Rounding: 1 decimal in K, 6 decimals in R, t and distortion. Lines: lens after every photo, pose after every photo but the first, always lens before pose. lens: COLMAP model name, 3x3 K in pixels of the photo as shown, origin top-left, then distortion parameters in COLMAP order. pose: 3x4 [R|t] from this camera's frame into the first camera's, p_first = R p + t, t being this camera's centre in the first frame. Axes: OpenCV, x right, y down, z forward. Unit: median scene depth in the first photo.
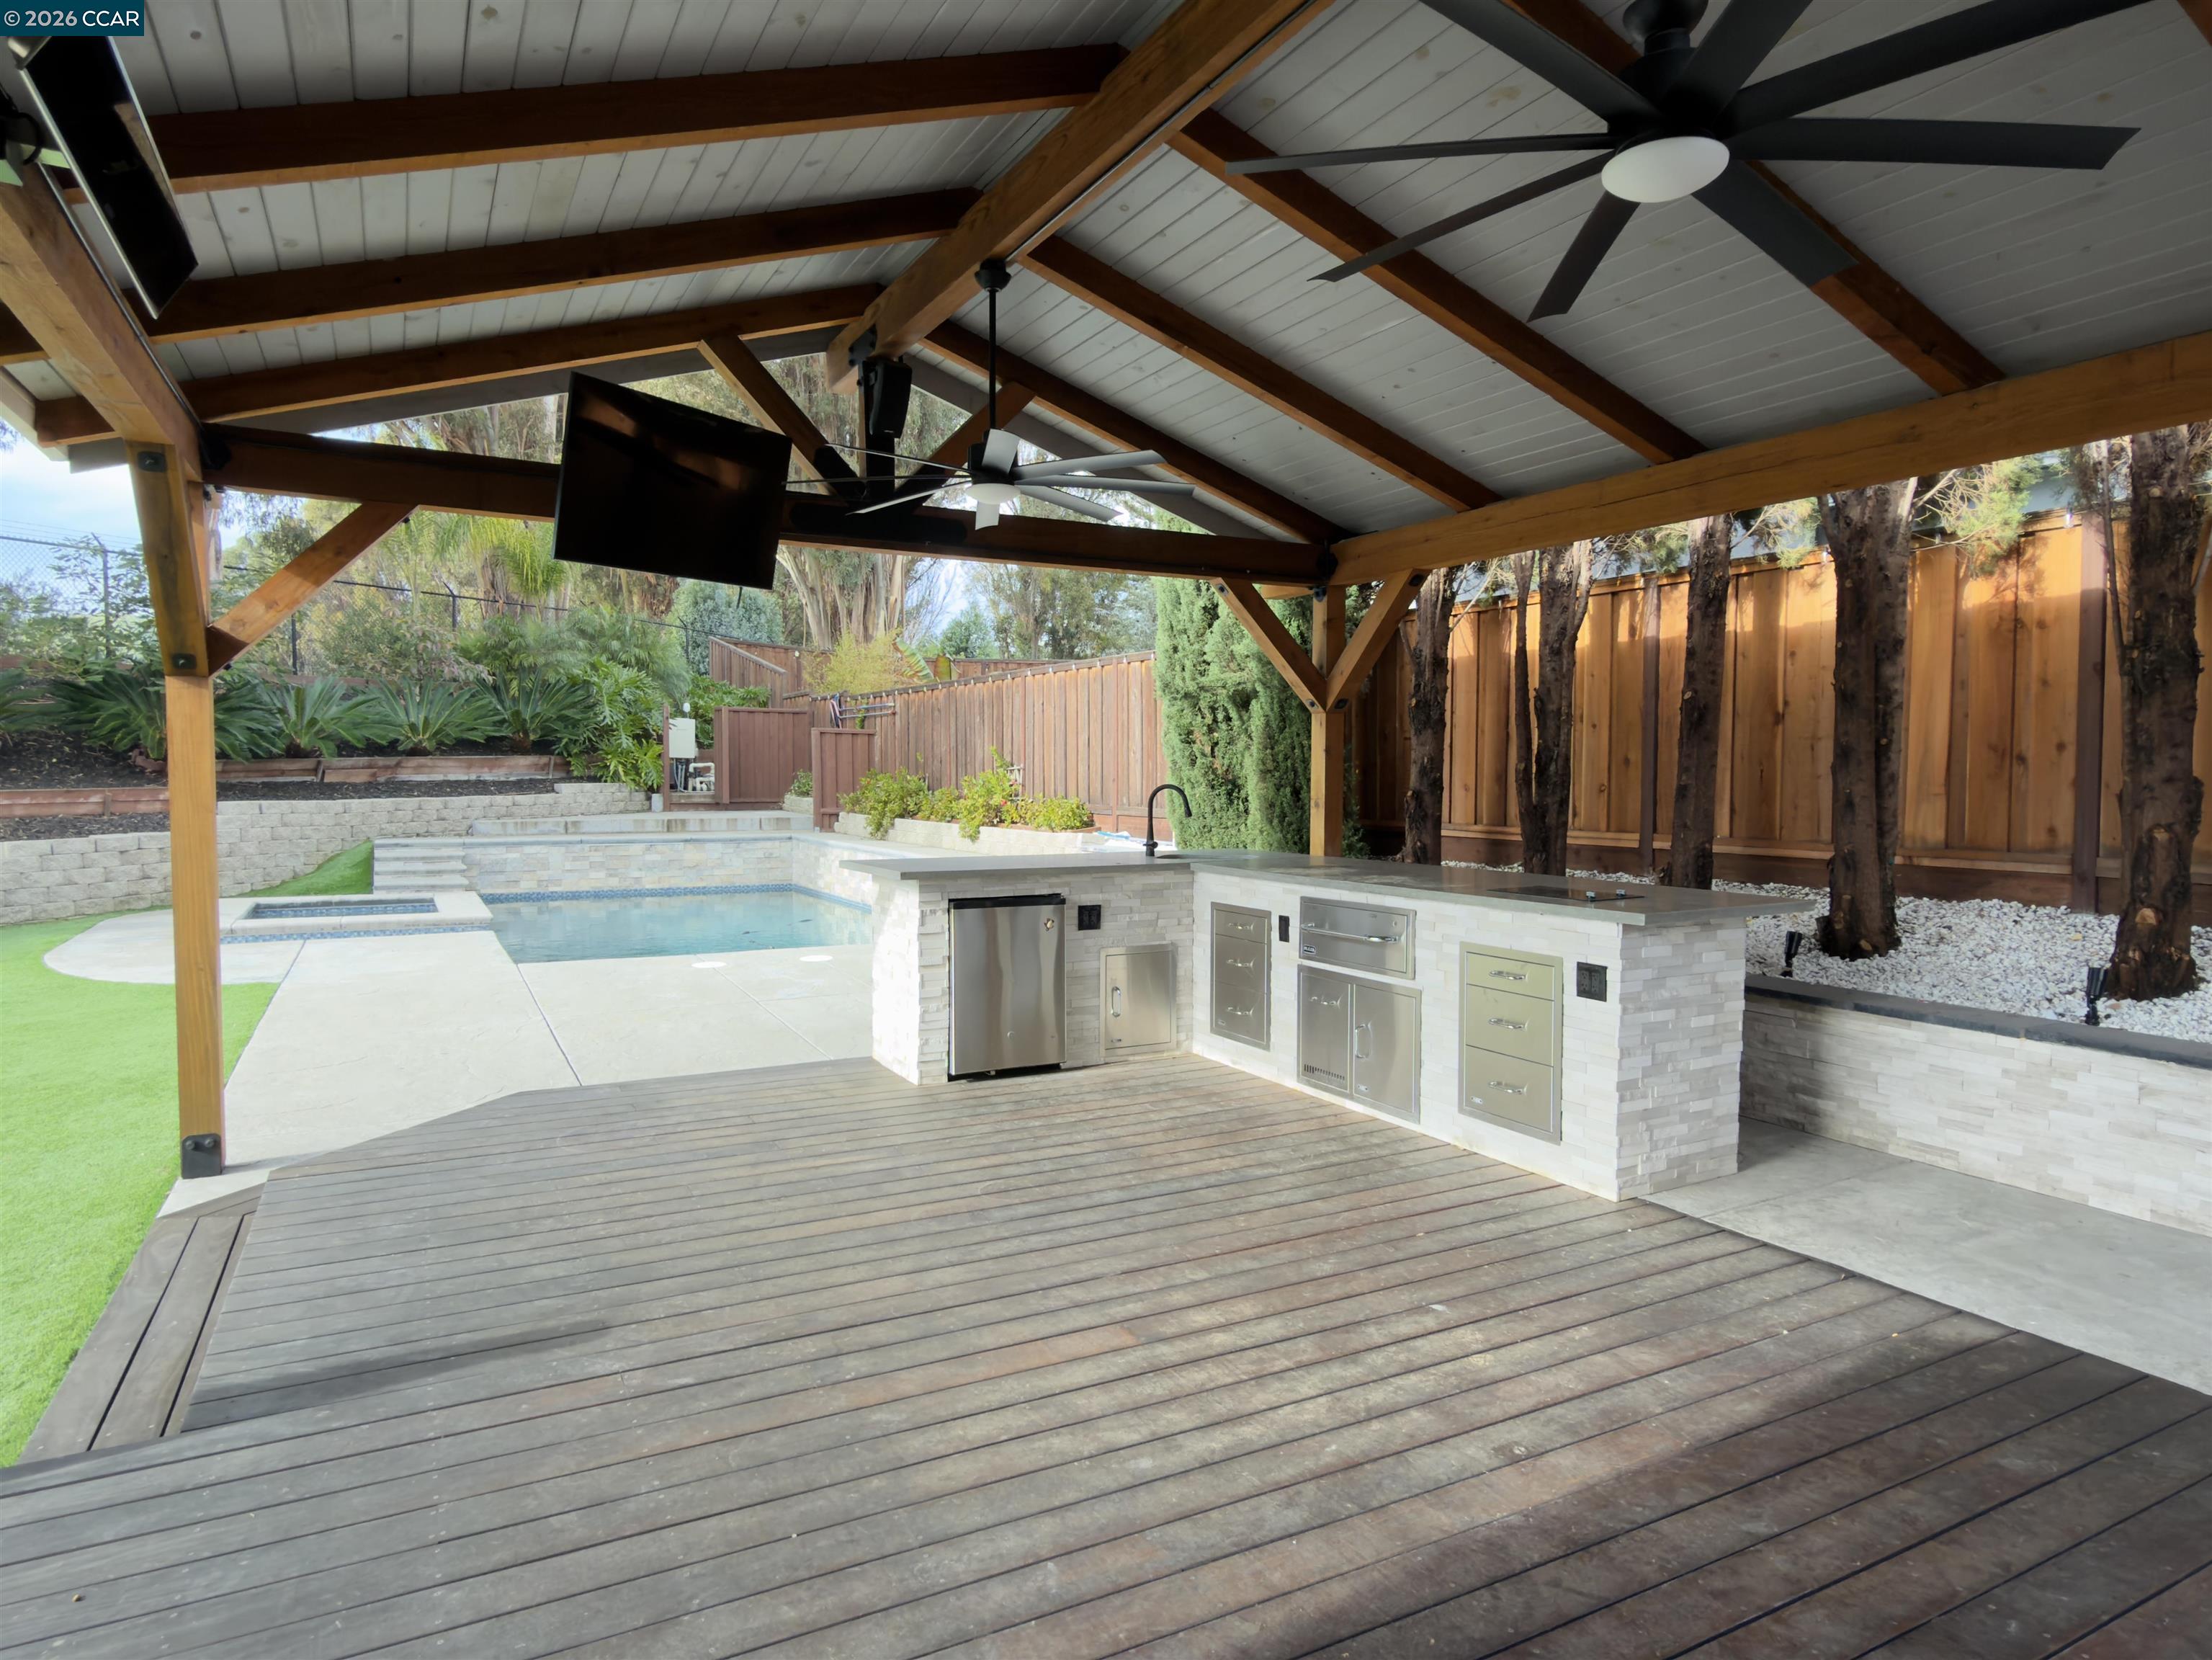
lens RADIAL K [[1302.3, 0, 1108.2], [0, 1302.3, 828.3], [0, 0, 1]] dist [-0.004076, 0.003479]
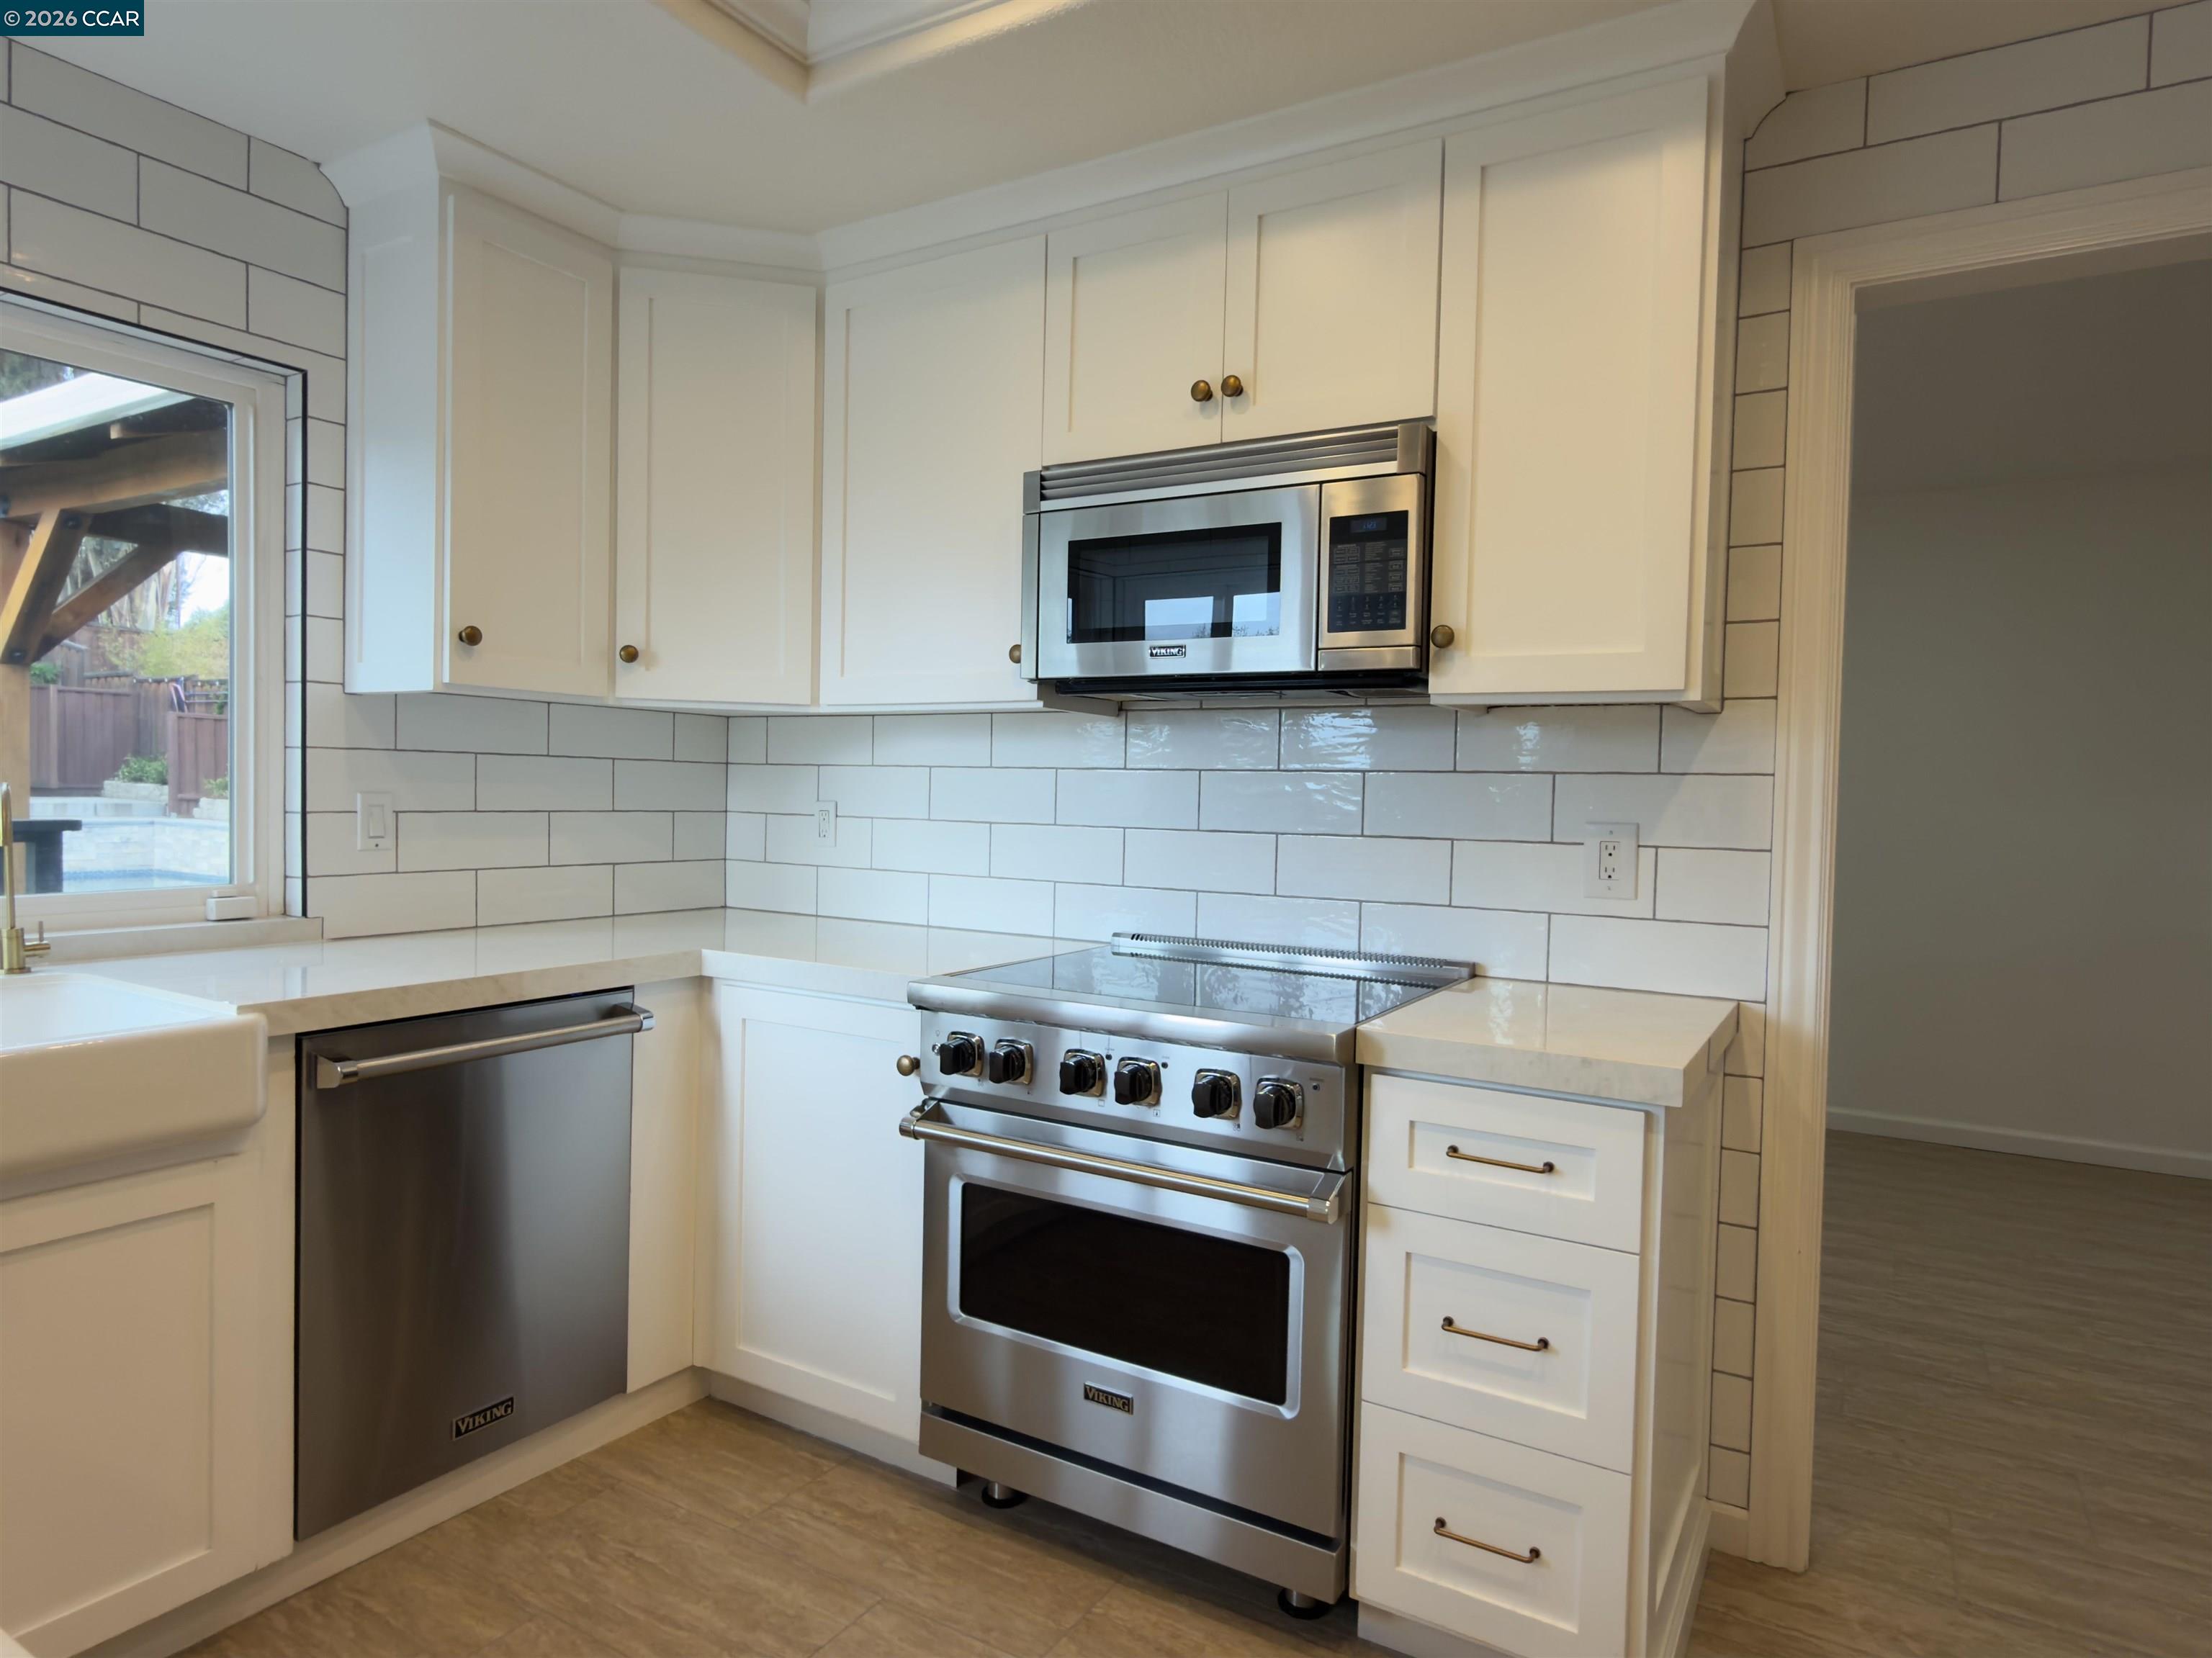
lens RADIAL K [[1302.0, 0, 1101.5], [0, 1302.0, 827.8], [0, 0, 1]] dist [-0.004076, 0.003479]
pose [[0.867741, -0.000381, 0.497016, -0.109745], [0.003754, 0.999976, -0.005787, 0.019959], [-0.497002, 0.006888, 0.867722, -0.213849]]
